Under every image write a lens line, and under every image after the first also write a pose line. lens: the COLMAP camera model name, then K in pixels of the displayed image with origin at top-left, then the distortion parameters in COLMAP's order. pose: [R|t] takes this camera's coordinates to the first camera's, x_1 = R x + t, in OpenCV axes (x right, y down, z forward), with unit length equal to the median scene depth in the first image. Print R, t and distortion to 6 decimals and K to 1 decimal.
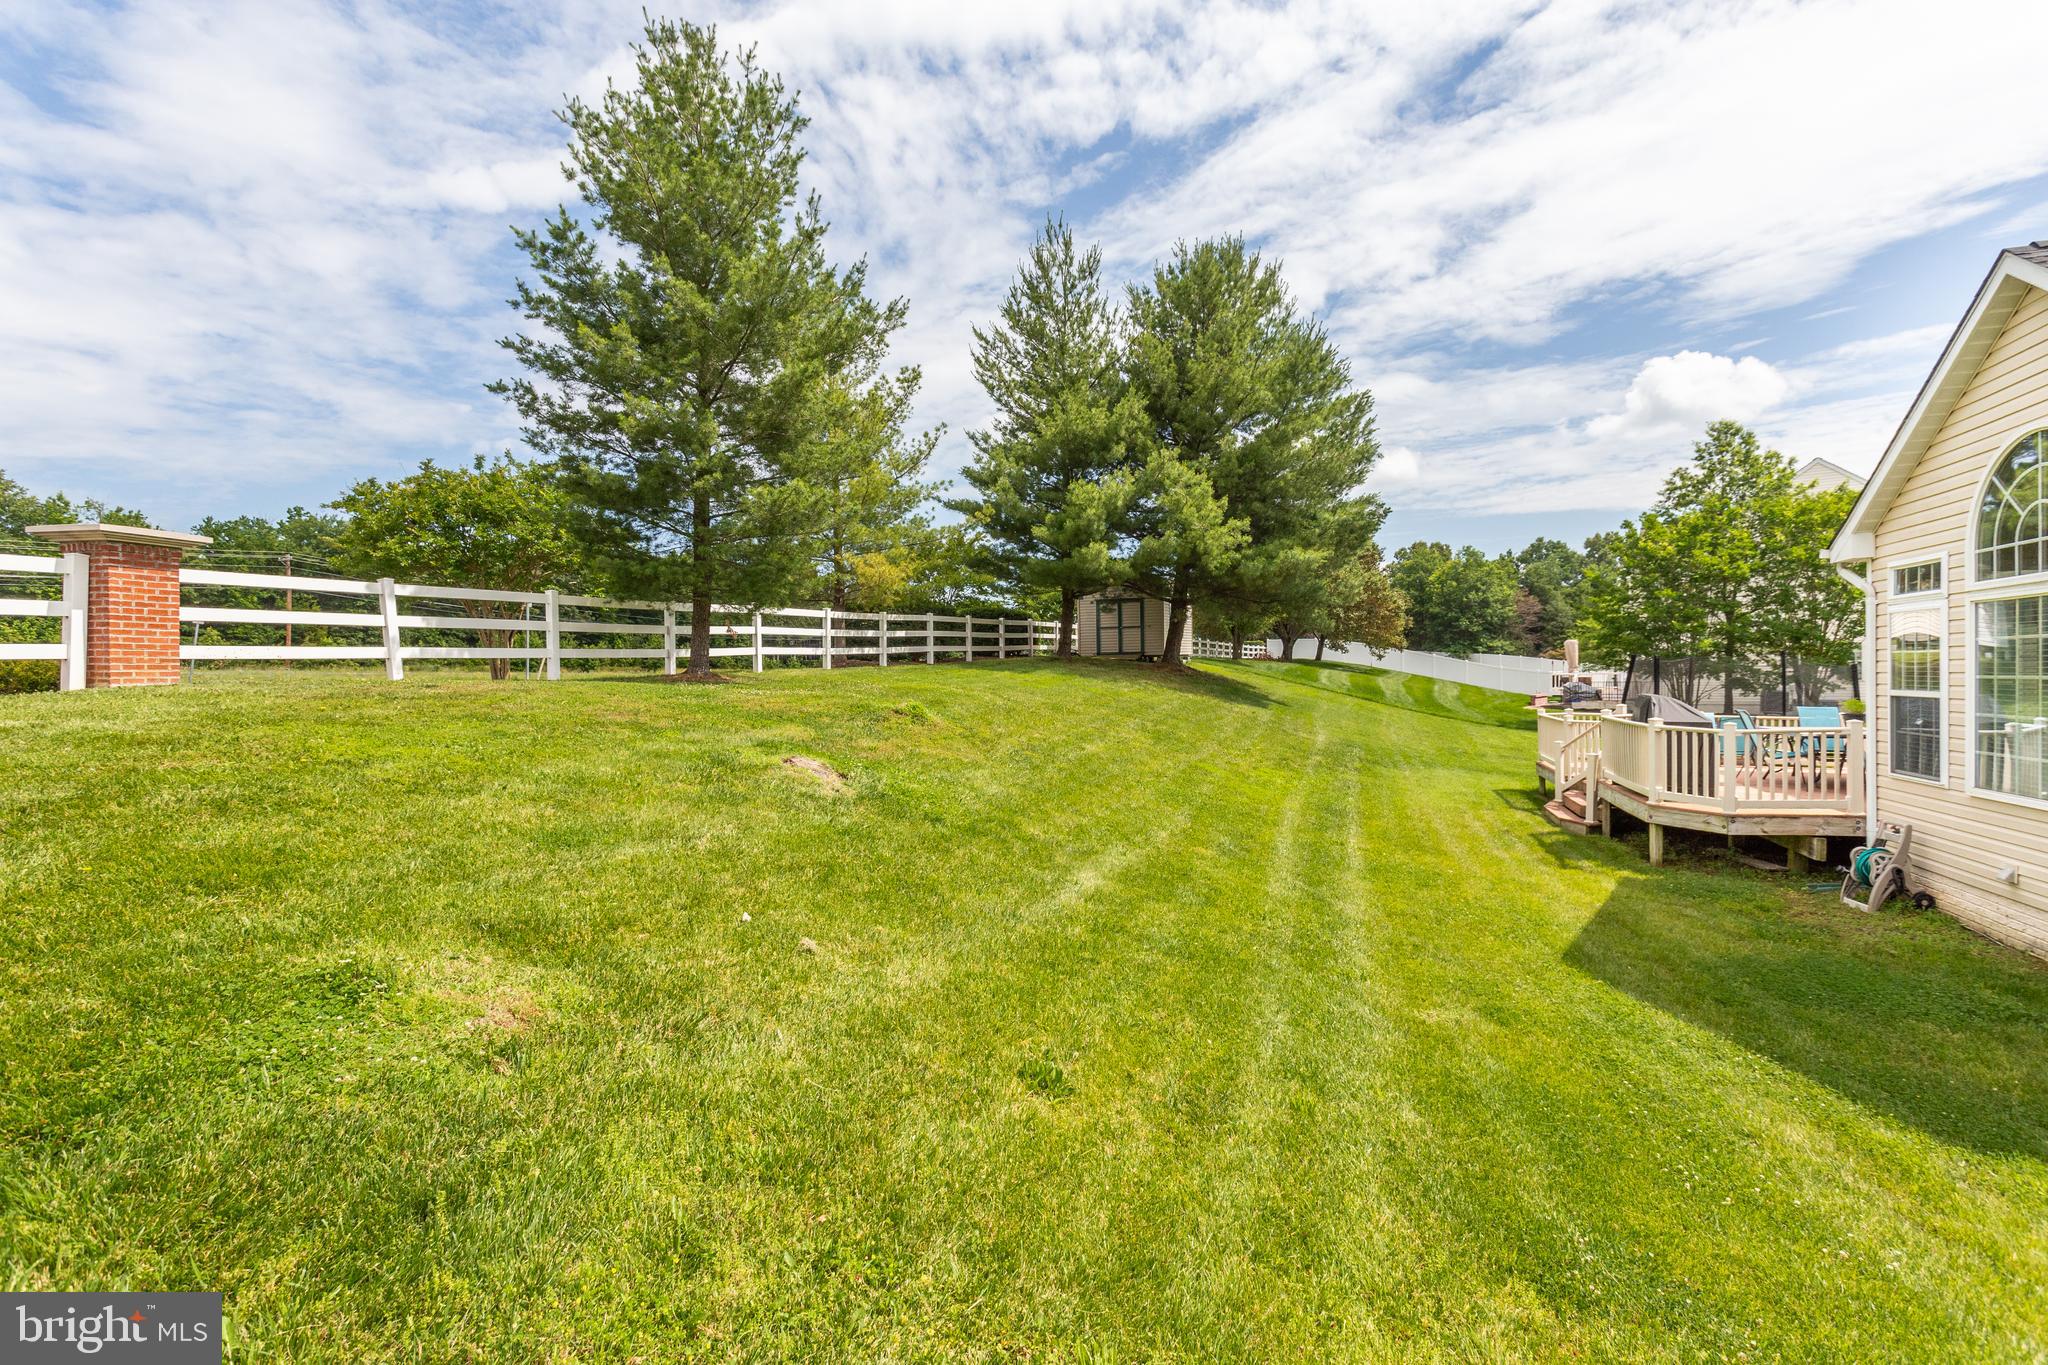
lens RADIAL K [[1005.2, 0, 1082.1], [0, 1005.2, 686.9], [0, 0, 1]] dist [-0.001537, 0.005195]
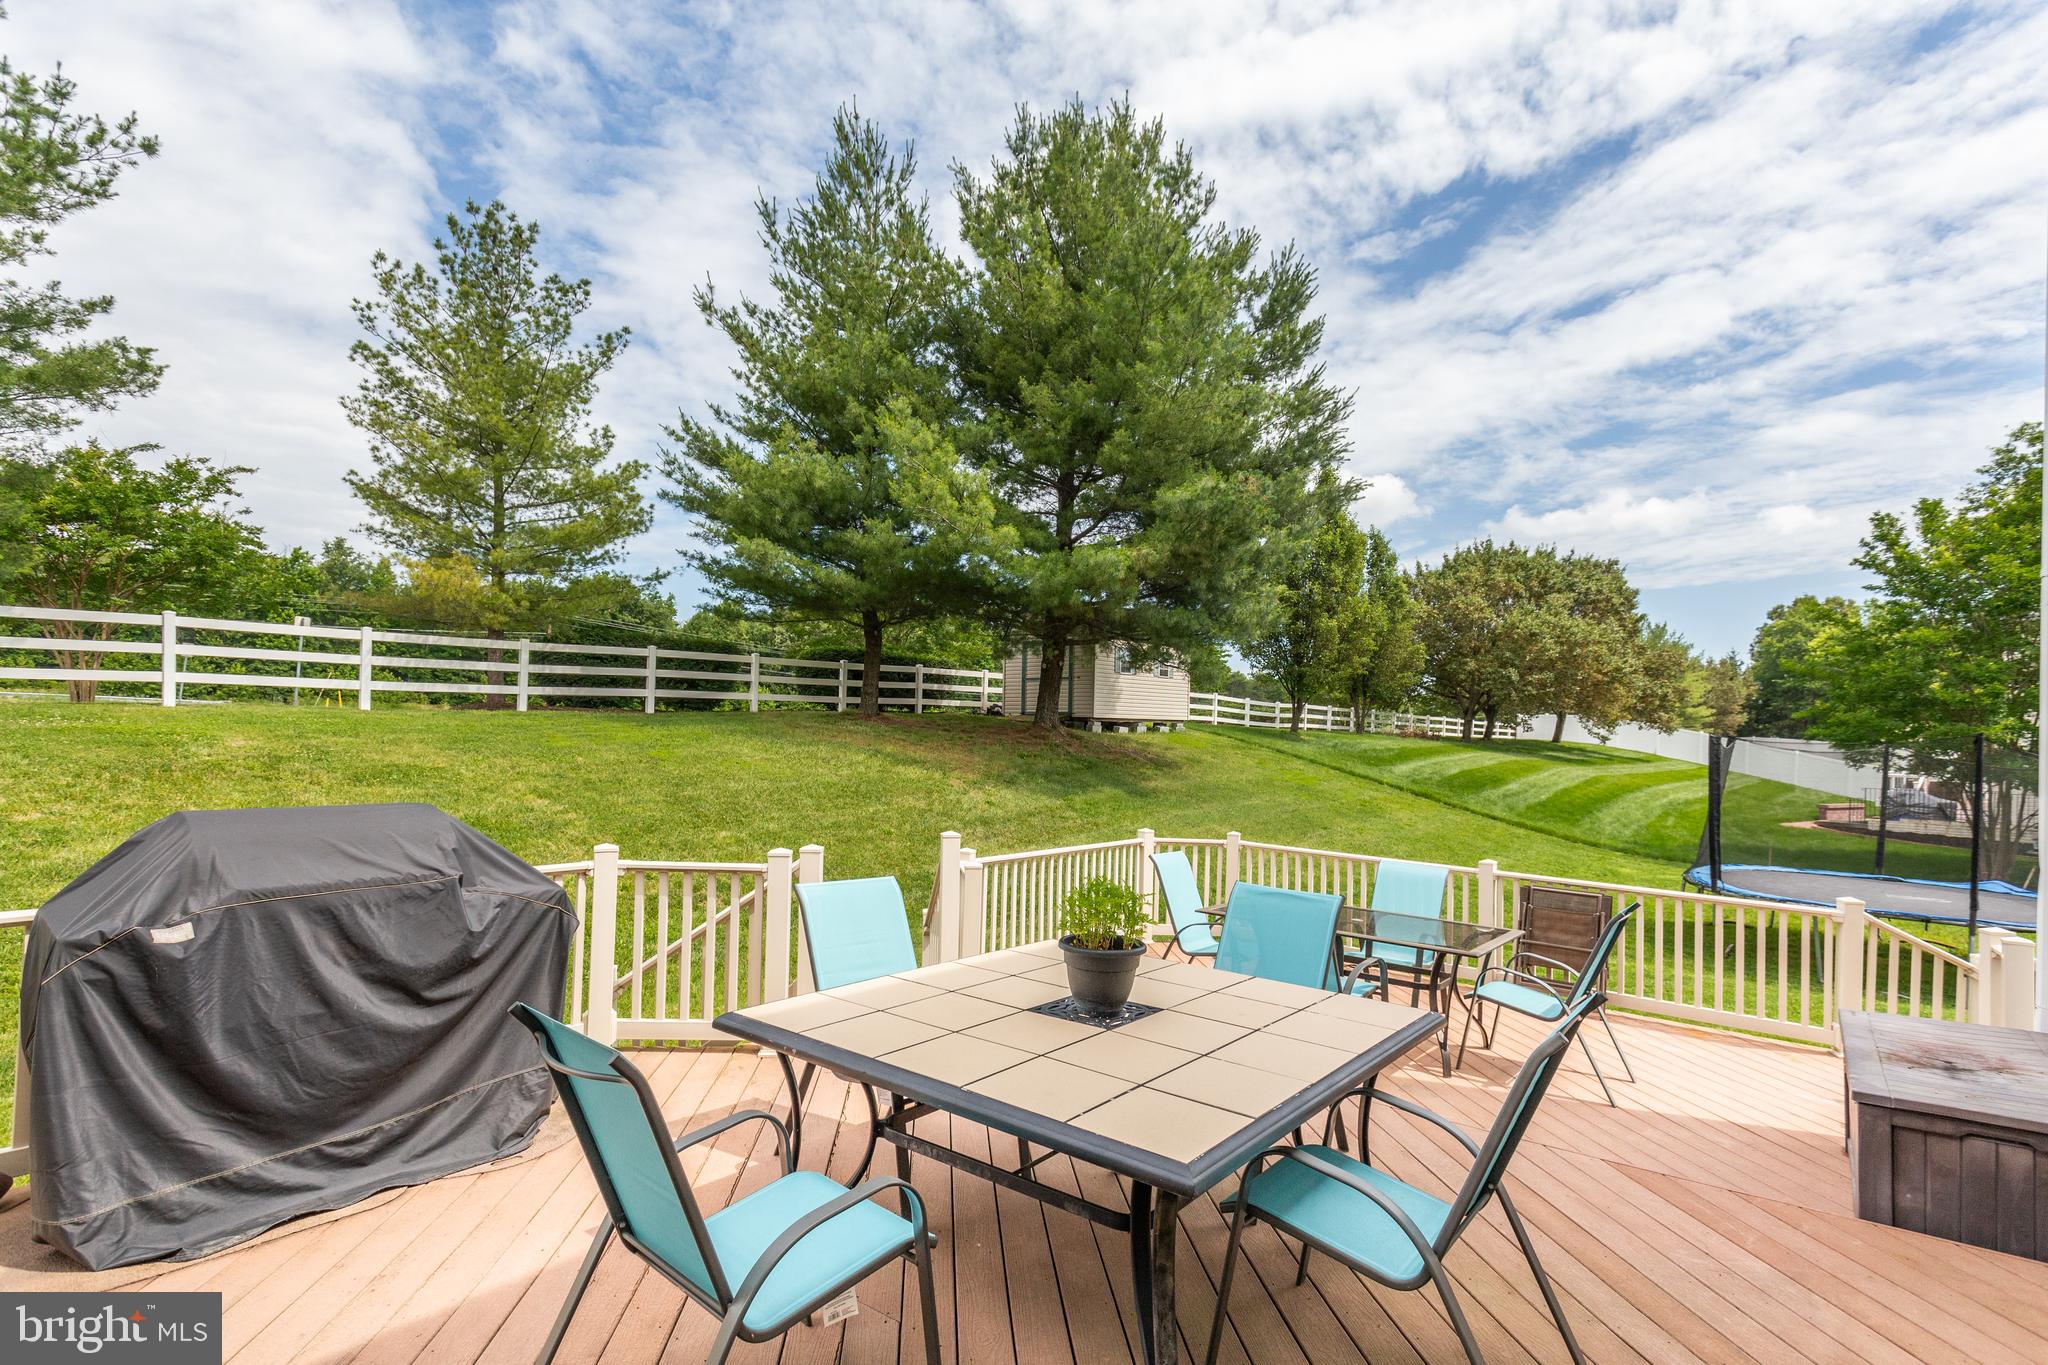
lens RADIAL K [[1005.2, 0, 1082.1], [0, 1005.2, 686.9], [0, 0, 1]] dist [-0.001537, 0.005195]
pose [[0.940541, 0.023739, -0.338850, 0.314836], [-0.046692, 0.997121, -0.059746, -0.010146], [0.336456, 0.072015, 0.938941, 0.318197]]
